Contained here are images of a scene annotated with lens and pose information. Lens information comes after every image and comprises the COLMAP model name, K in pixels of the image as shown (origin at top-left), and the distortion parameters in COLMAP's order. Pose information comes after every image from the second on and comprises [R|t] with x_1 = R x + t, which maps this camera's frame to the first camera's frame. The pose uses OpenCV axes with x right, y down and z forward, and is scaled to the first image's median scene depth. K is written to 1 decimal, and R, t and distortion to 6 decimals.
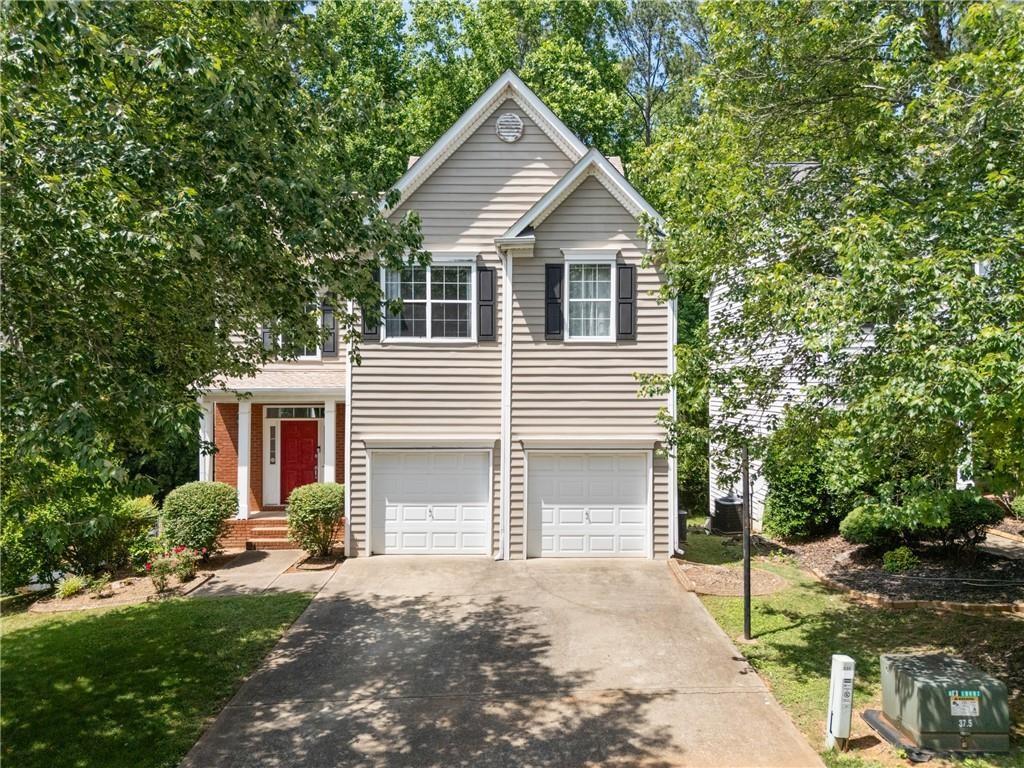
lens RADIAL K [[764.3, 0, 512.0], [0, 764.3, 384.0], [0, 0, 1]] dist [0.073835, -0.055375]
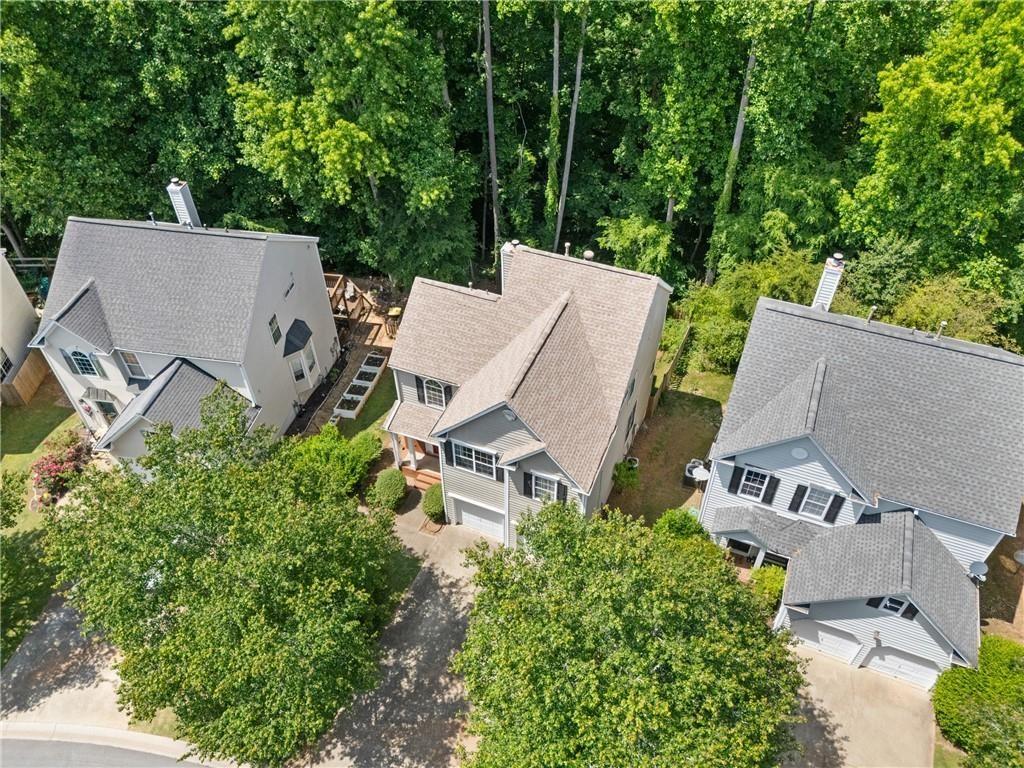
lens RADIAL K [[764.3, 0, 512.0], [0, 764.3, 384.0], [0, 0, 1]] dist [0.073835, -0.055375]
pose [[0.919494, 0.267474, -0.288078, 0.562721], [0.011492, 0.714225, 0.699822, -1.827959], [0.392937, -0.646792, 0.653652, -0.176270]]
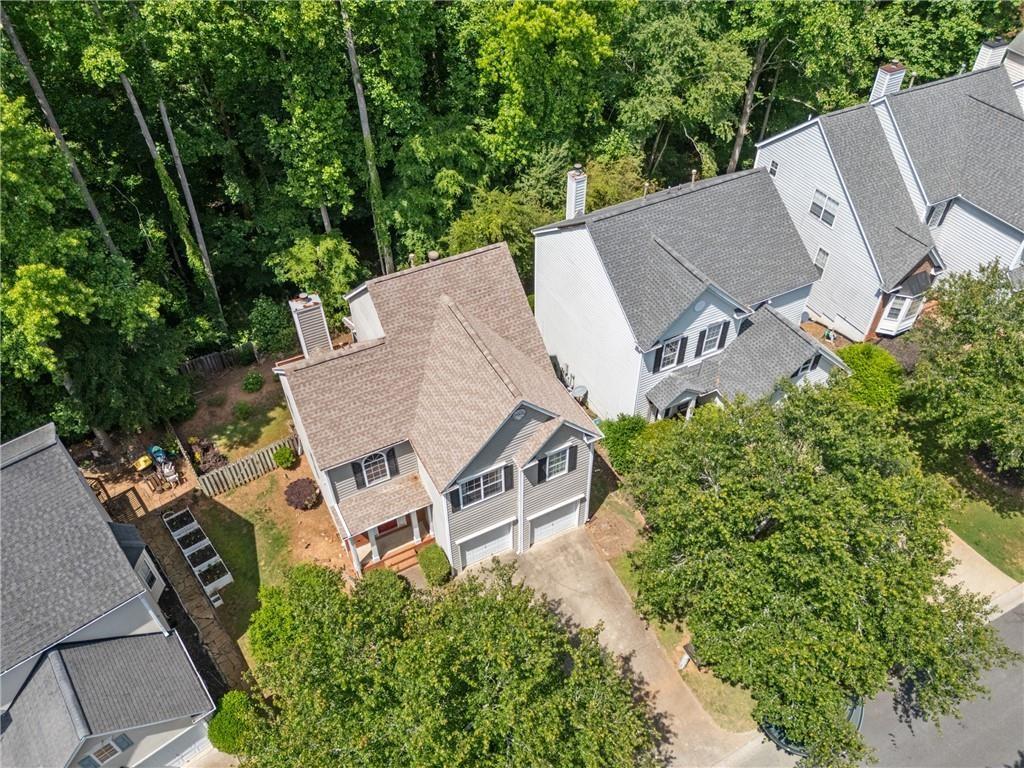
lens RADIAL K [[764.3, 0, 512.0], [0, 764.3, 384.0], [0, 0, 1]] dist [0.073835, -0.055375]
pose [[0.897903, -0.315471, 0.306999, -0.604770], [0.012009, 0.714713, 0.699314, -1.807124], [-0.440030, -0.624230, 0.645532, -0.140789]]
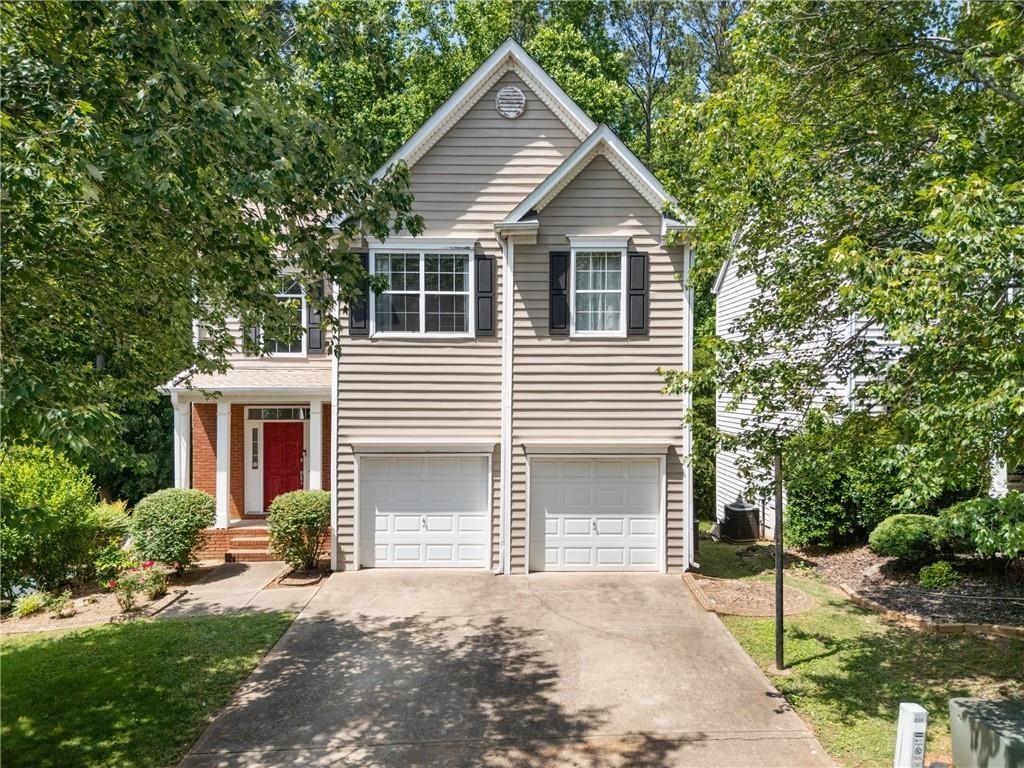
lens RADIAL K [[764.3, 0, 512.0], [0, 764.3, 384.0], [0, 0, 1]] dist [0.073835, -0.055375]
pose [[0.999976, 0.000692, 0.006835, -0.007539], [-0.000690, 1.000000, -0.000304, 0.001645], [-0.006835, 0.000300, 0.999977, 0.083874]]
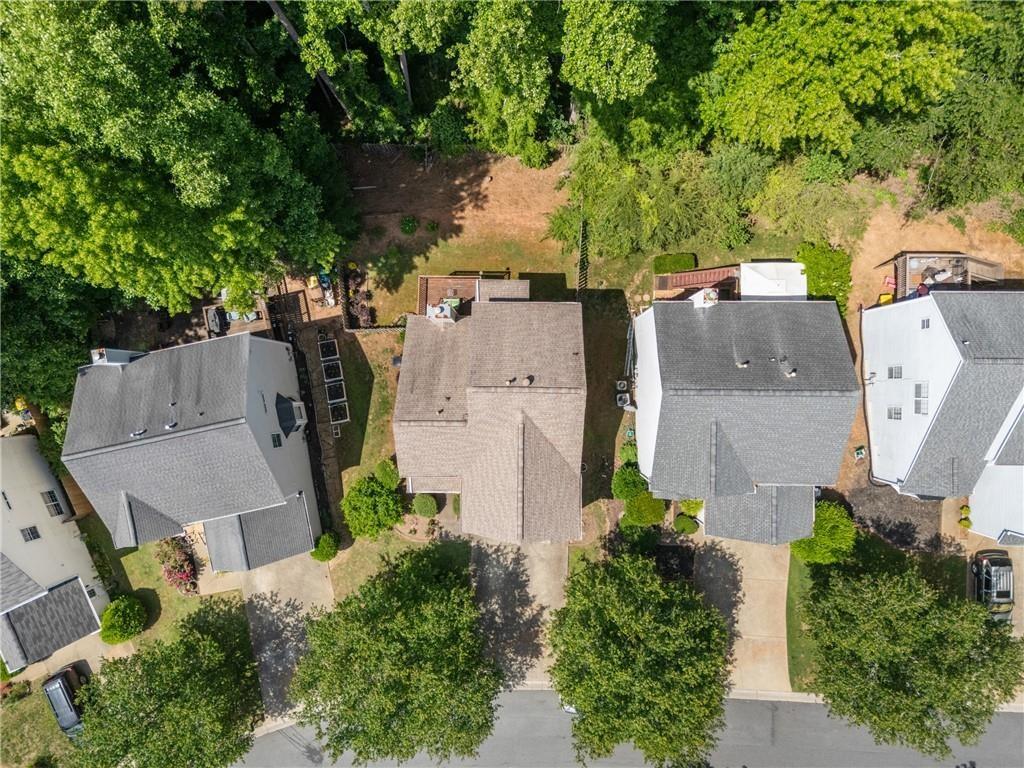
lens RADIAL K [[764.3, 0, 512.0], [0, 764.3, 384.0], [0, 0, 1]] dist [0.073835, -0.055375]
pose [[0.999665, 0.021851, -0.013900, -0.014173], [0.013975, -0.003309, 0.999897, -3.318887], [0.021803, -0.999756, -0.003613, 1.683570]]
